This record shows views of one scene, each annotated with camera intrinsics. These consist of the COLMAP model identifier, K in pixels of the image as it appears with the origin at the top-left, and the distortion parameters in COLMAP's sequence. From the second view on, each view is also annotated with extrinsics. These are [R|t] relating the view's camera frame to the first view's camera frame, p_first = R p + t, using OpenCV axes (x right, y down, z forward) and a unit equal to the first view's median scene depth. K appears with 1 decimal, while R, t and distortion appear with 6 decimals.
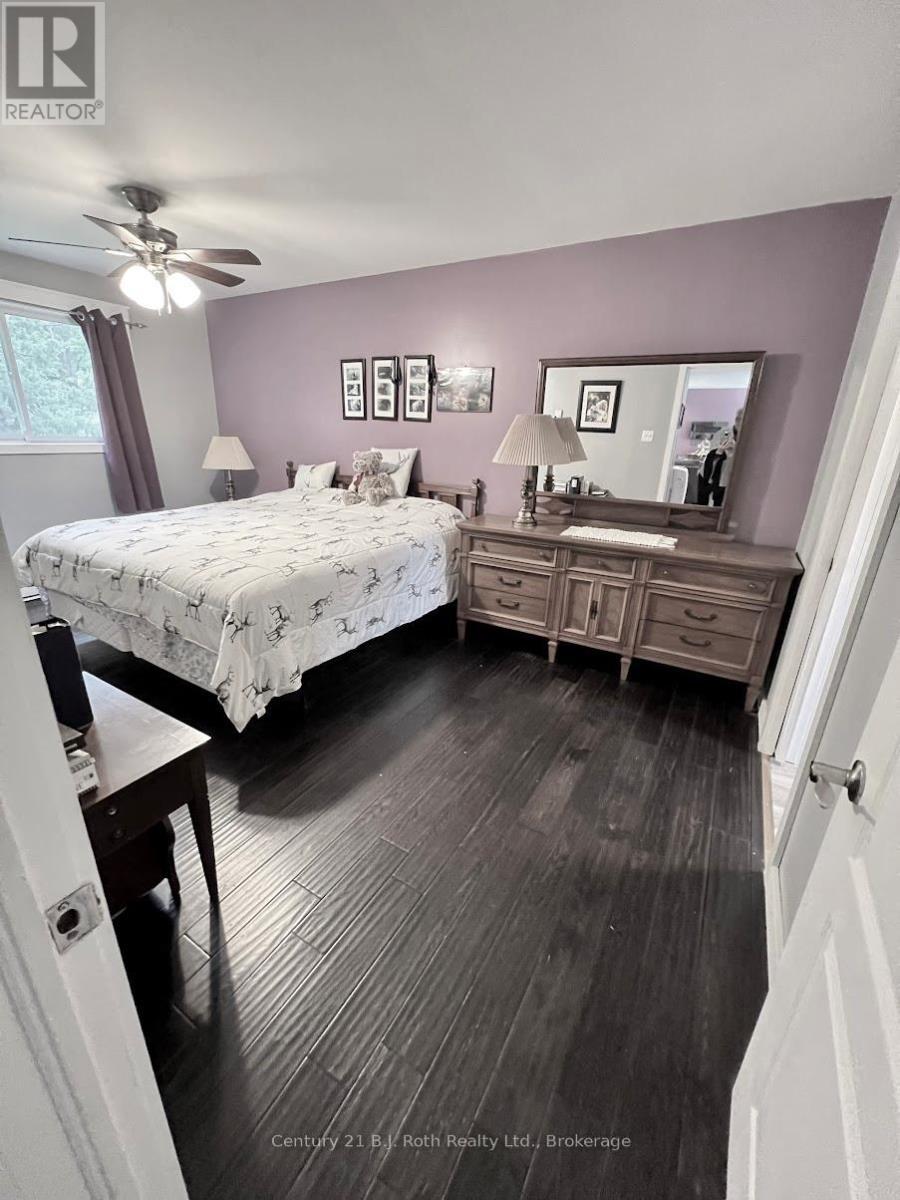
lens RADIAL K [[479.5, 0, 451.9], [0, 479.5, 599.0], [0, 0, 1]] dist [0.000937, 0.000825]
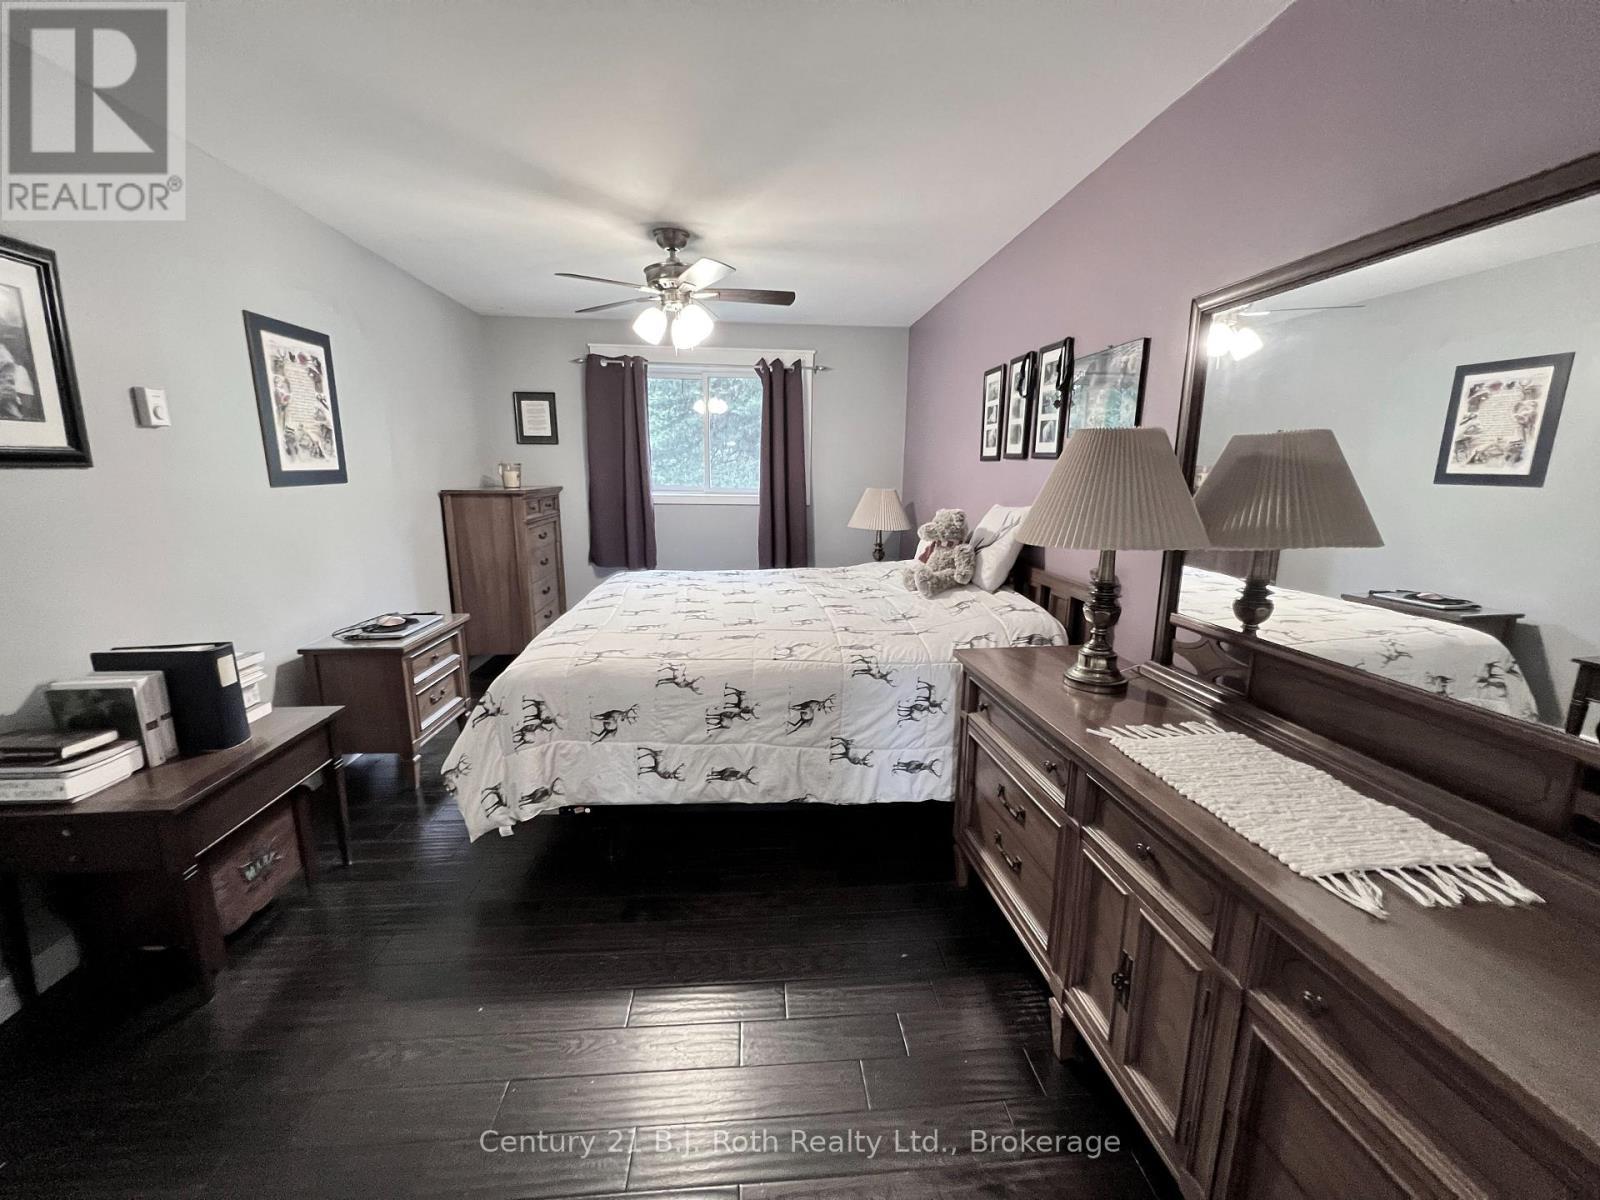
lens RADIAL K [[639.3, 0, 795.4], [0, 639.3, 600.7], [0, 0, 1]] dist [0.000937, 0.000825]
pose [[0.586009, 0.138797, -0.798329, 0.452773], [-0.262486, 0.964613, -0.024969, -0.151247], [0.766613, 0.224182, 0.601704, 0.472234]]
